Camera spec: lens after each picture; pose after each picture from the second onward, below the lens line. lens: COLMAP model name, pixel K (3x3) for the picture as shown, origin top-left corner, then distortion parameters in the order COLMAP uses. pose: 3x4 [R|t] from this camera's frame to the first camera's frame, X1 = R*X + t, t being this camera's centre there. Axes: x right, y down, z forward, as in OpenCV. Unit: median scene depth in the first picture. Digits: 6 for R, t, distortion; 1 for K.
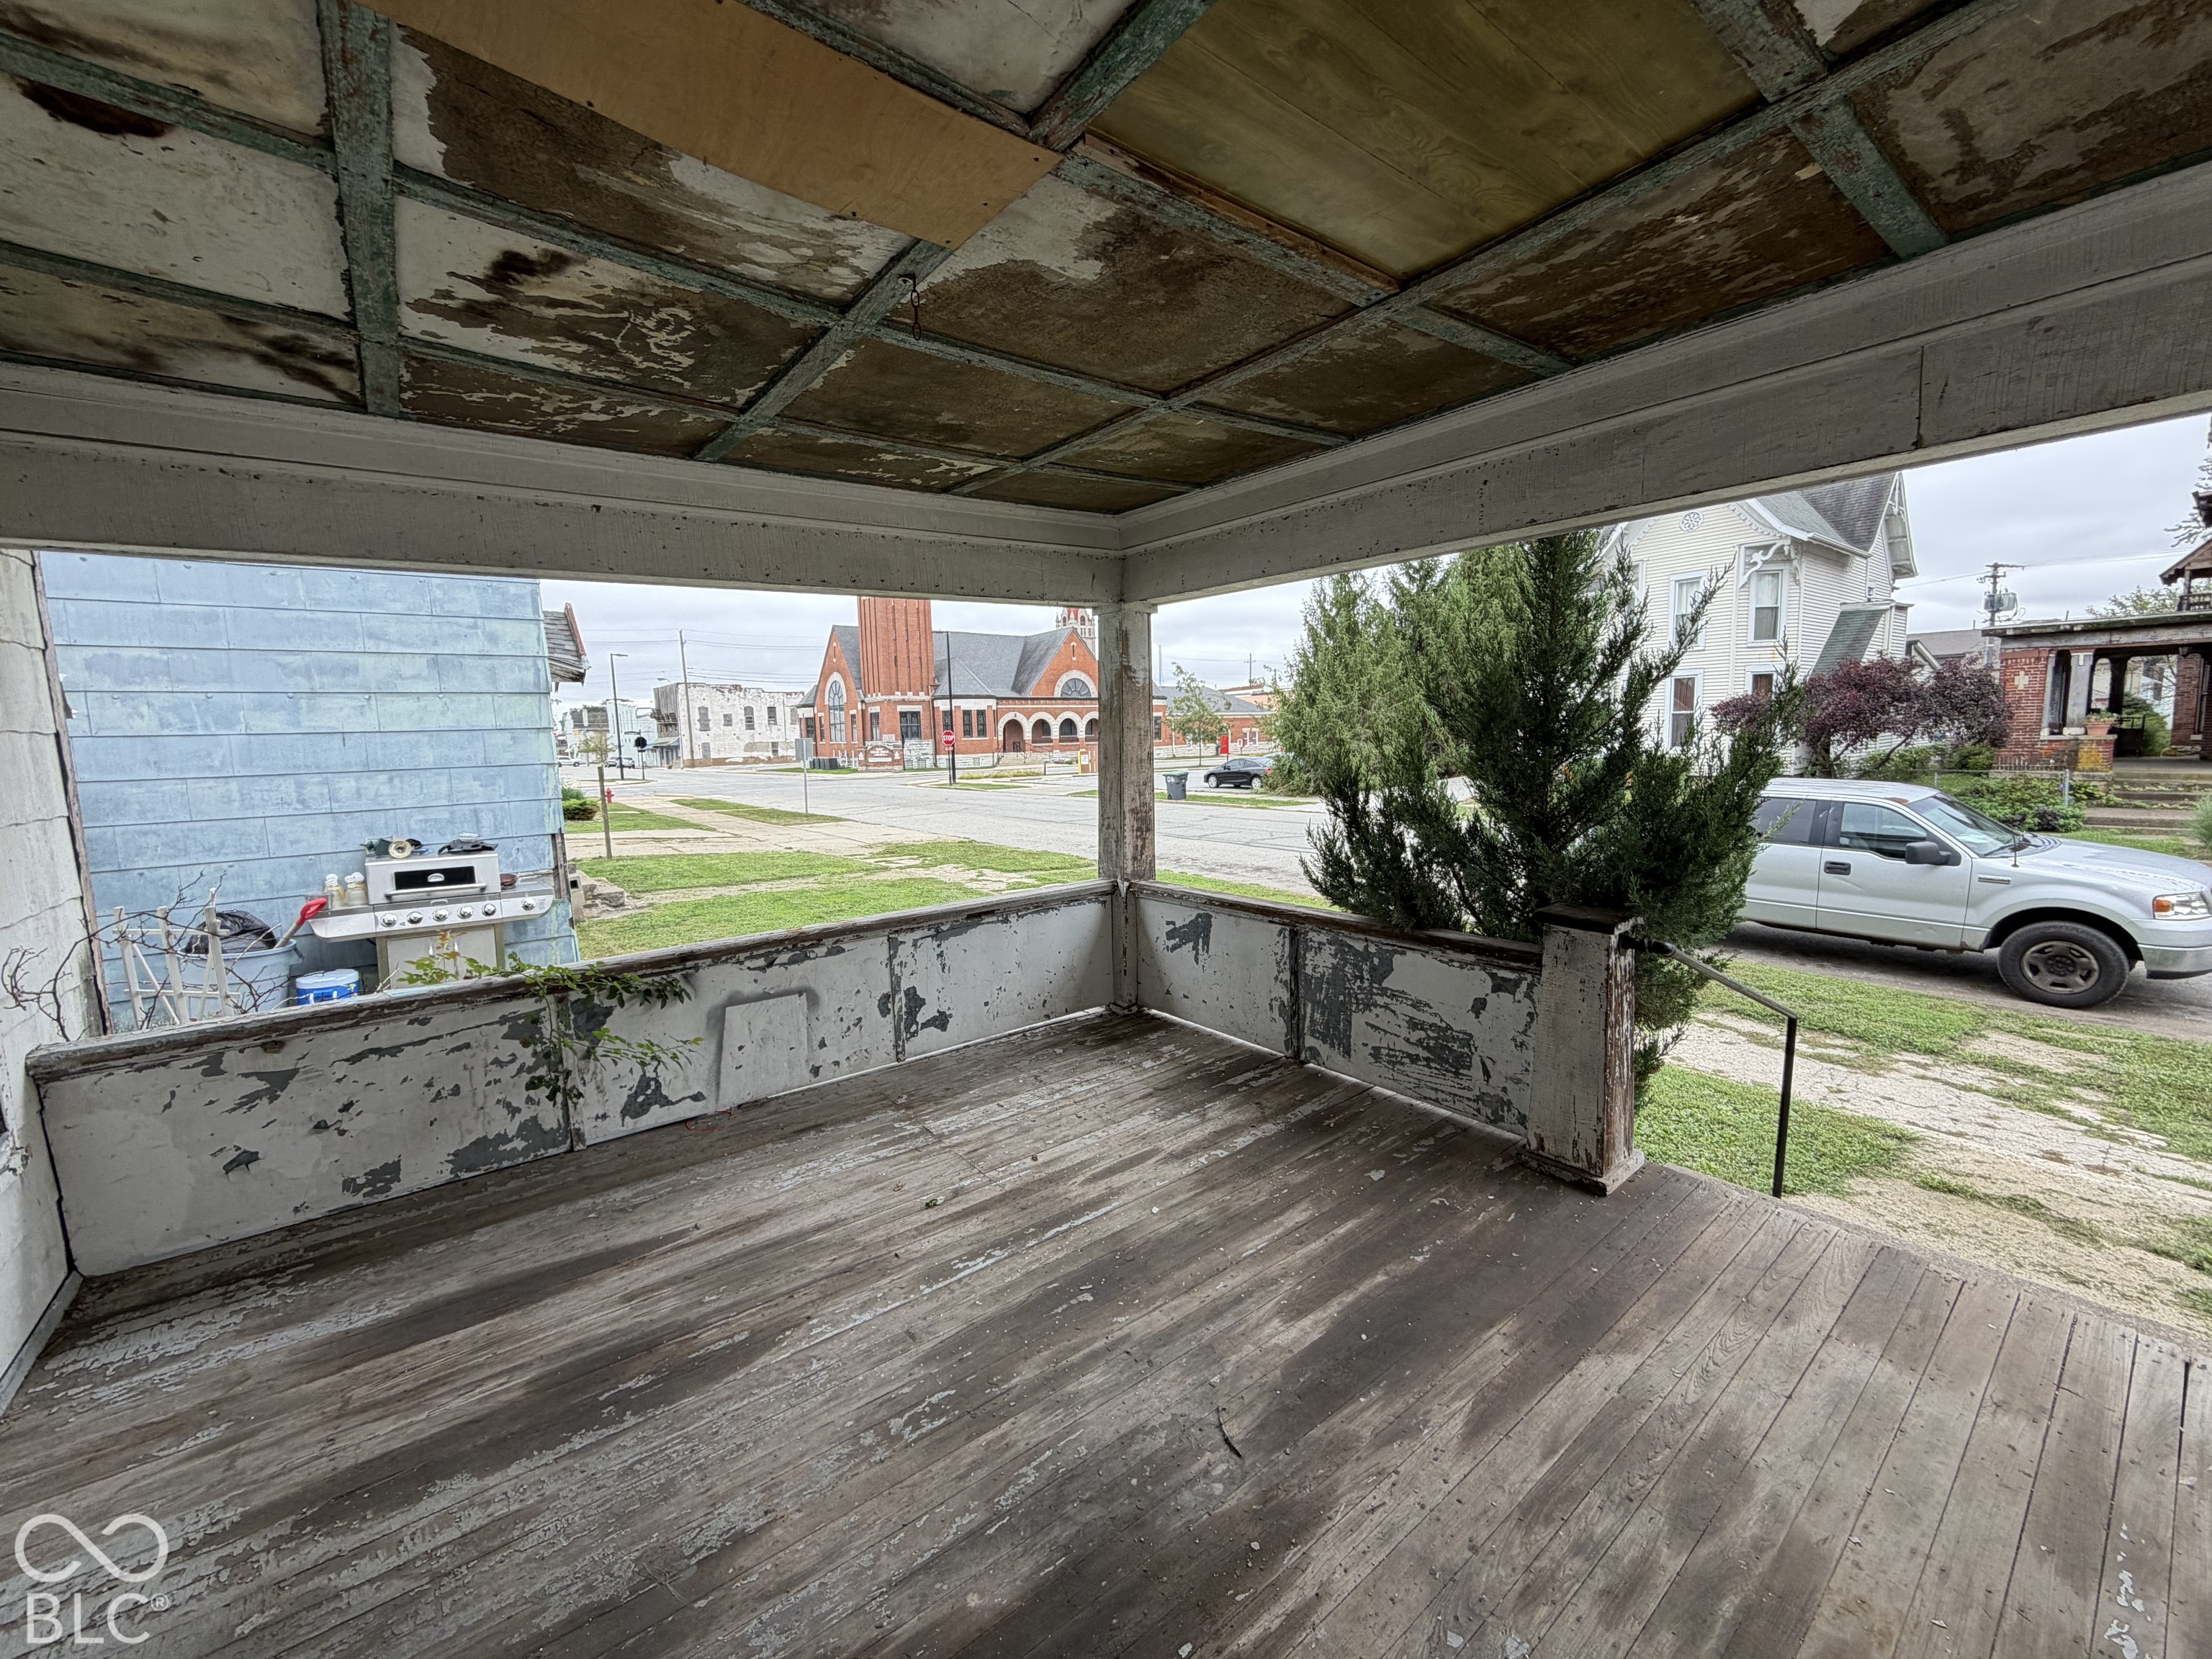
lens RADIAL K [[877.6, 0, 1103.5], [0, 877.6, 836.6], [0, 0, 1]] dist [-0.001486, -0.000062]
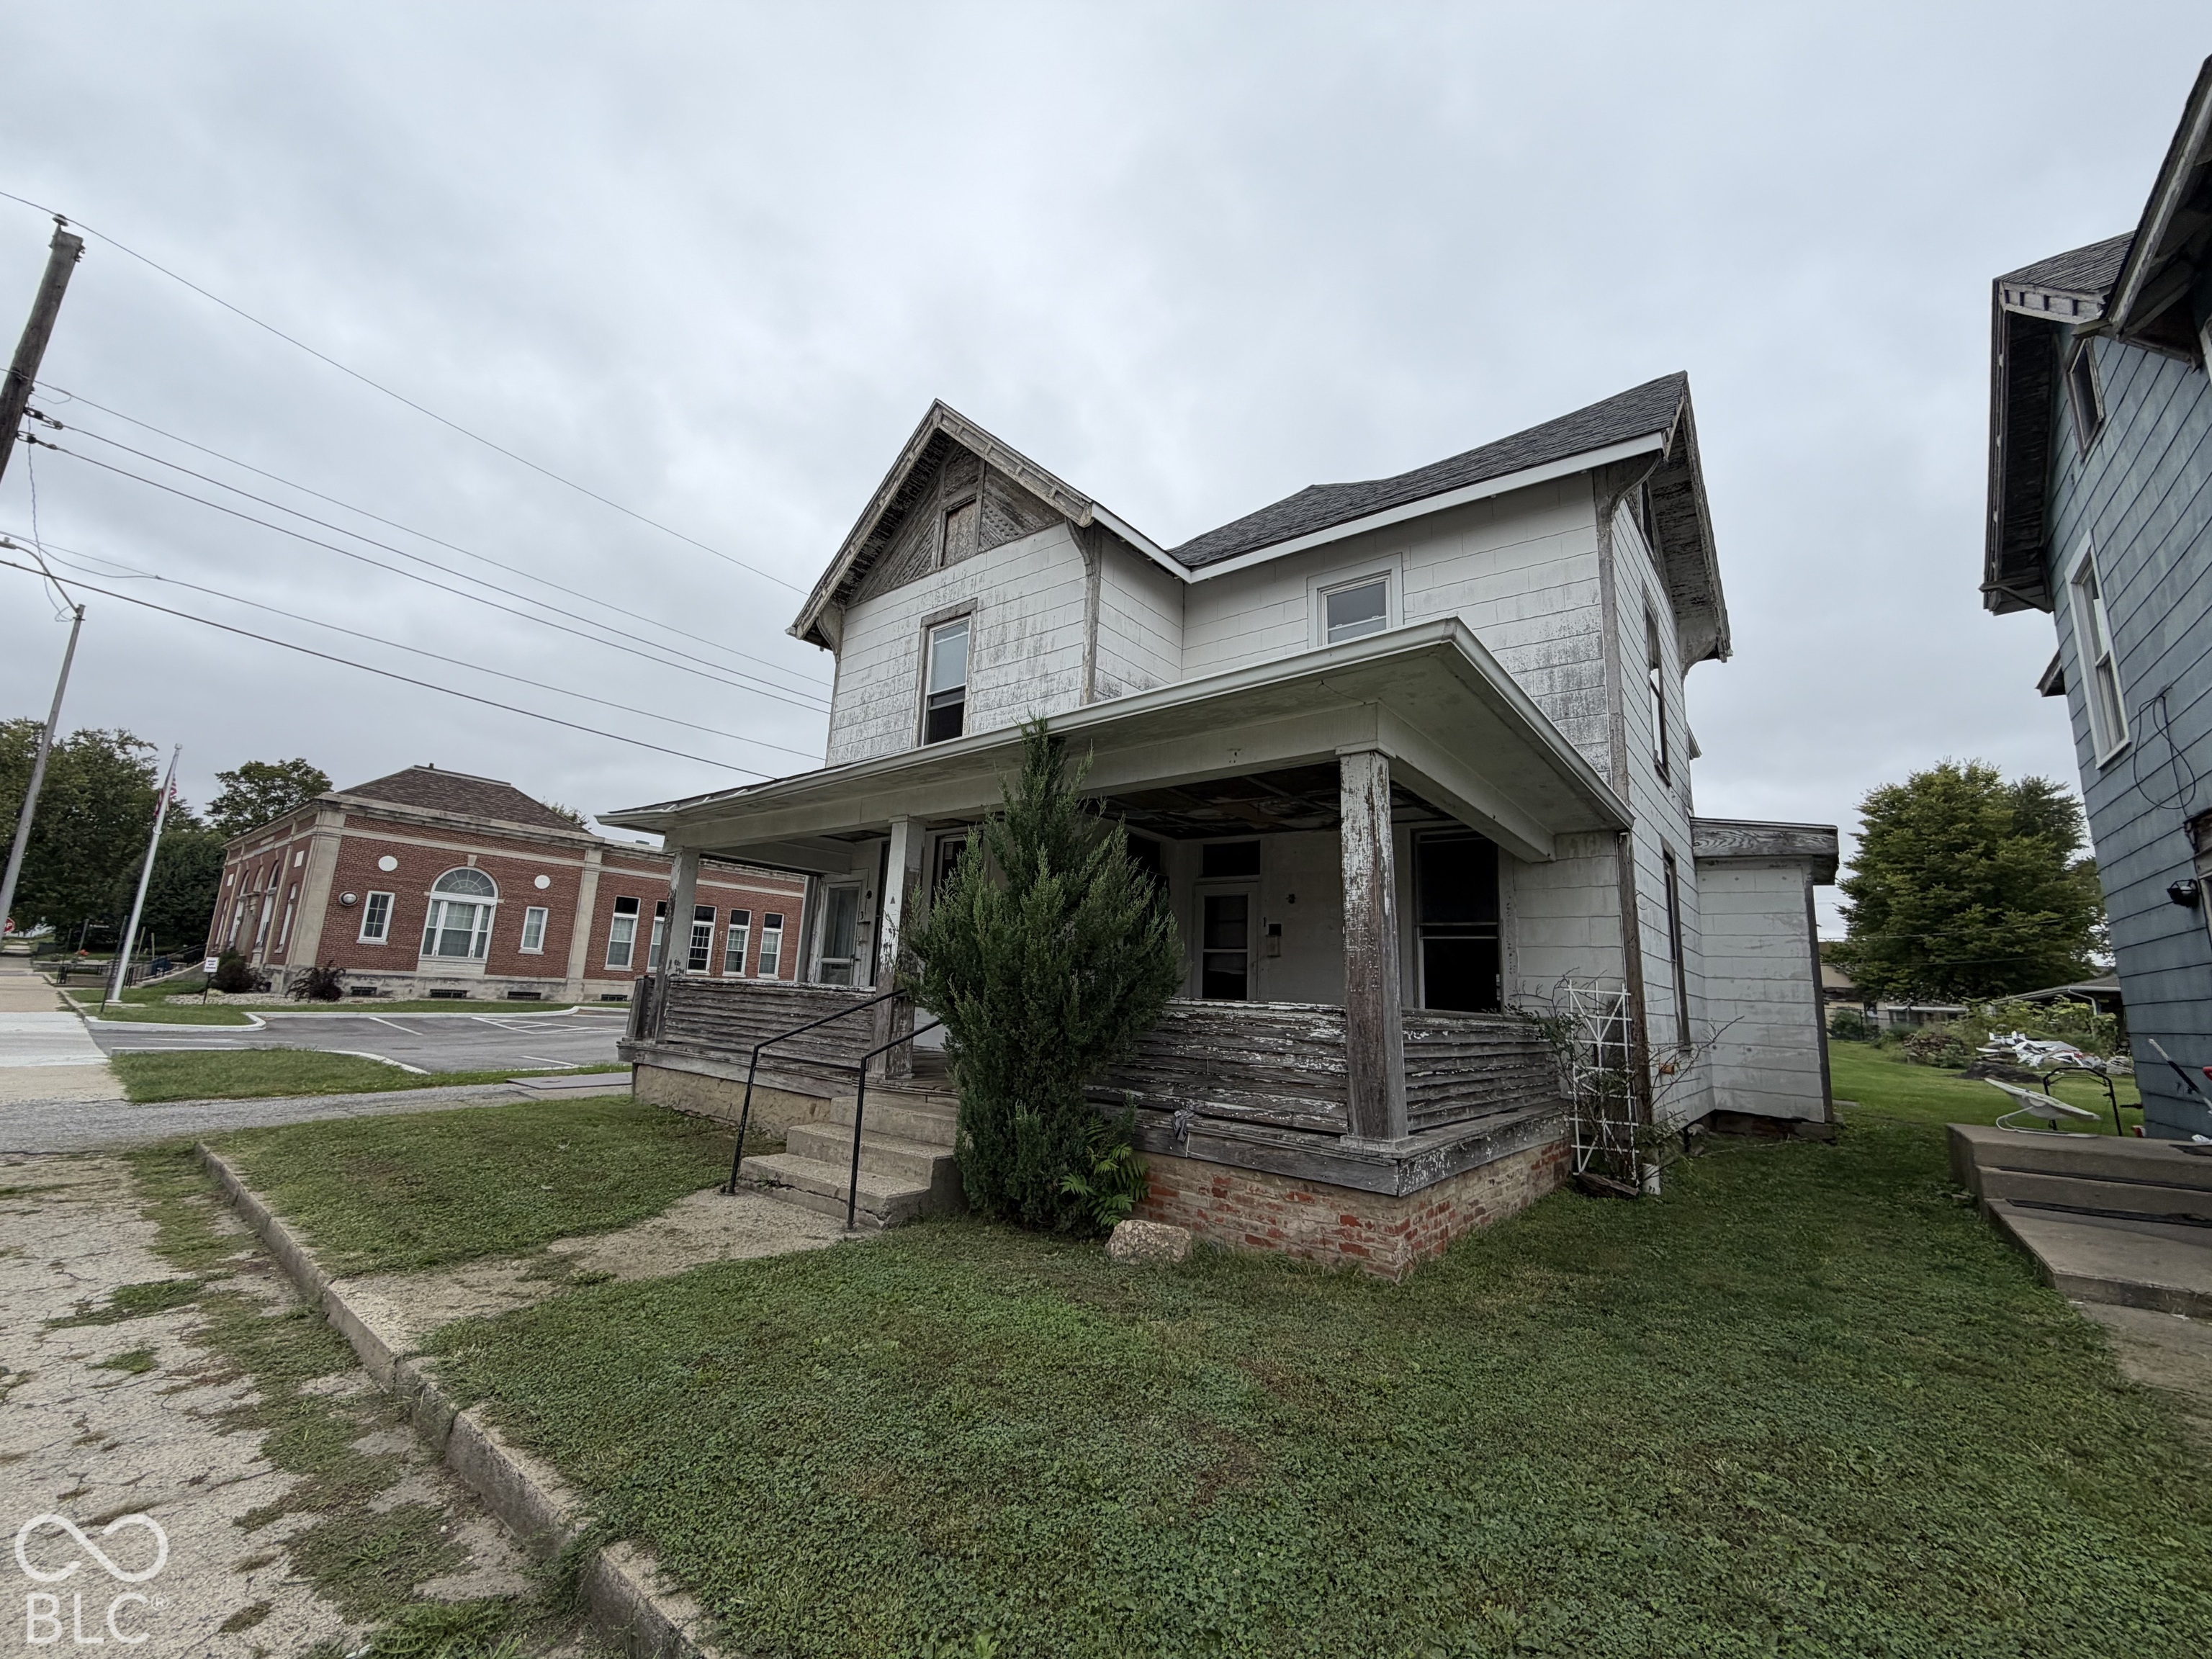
lens RADIAL K [[877.6, 0, 1101.1], [0, 877.6, 820.6], [0, 0, 1]] dist [-0.001486, -0.000062]
pose [[-0.973386, -0.064336, -0.219958, 0.448348], [-0.047031, 0.995437, -0.083028, -0.051758], [0.224296, -0.070473, -0.971970, 1.521762]]
